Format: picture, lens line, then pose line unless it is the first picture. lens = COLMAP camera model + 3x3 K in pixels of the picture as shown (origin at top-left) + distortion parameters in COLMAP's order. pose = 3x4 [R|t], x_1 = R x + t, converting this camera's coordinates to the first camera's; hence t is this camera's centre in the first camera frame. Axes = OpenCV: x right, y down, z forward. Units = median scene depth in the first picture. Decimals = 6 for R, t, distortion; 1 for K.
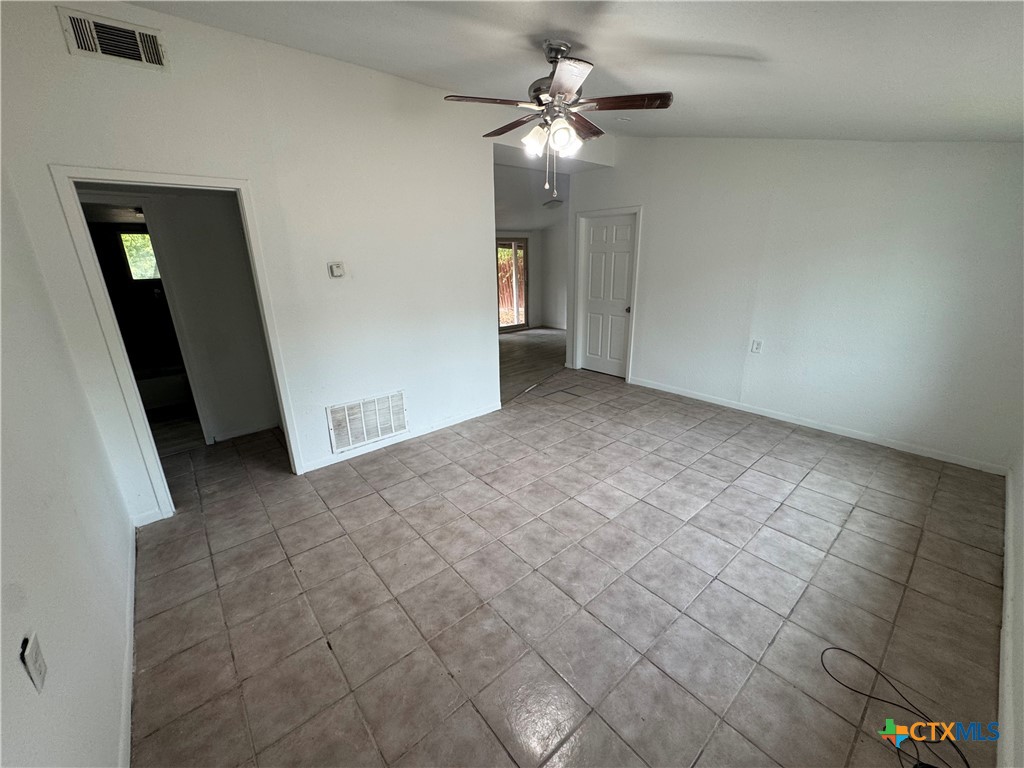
lens RADIAL K [[409.7, 0, 513.1], [0, 409.7, 384.0], [0, 0, 1]] dist [0.002578, 0.000096]
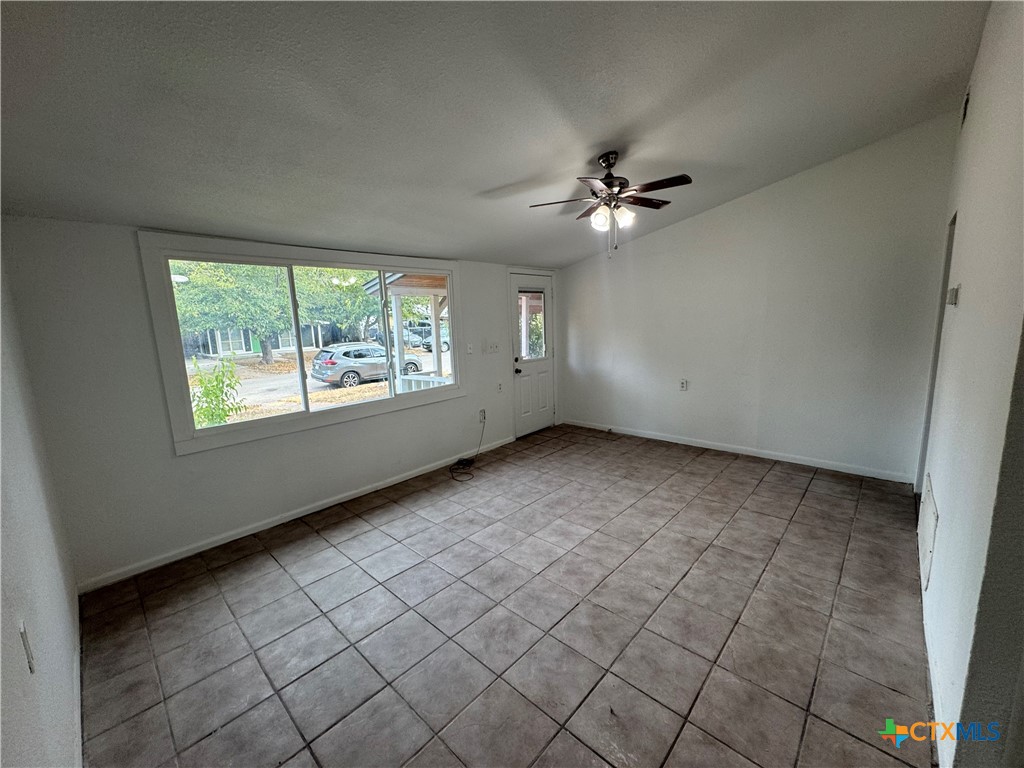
lens RADIAL K [[409.7, 0, 513.9], [0, 409.7, 386.0], [0, 0, 1]] dist [0.002578, 0.000096]
pose [[-0.992133, 0.075252, -0.100045, 0.451263], [0.022424, 0.893066, 0.449367, -0.541823], [0.123163, 0.443588, -0.887728, 1.831817]]
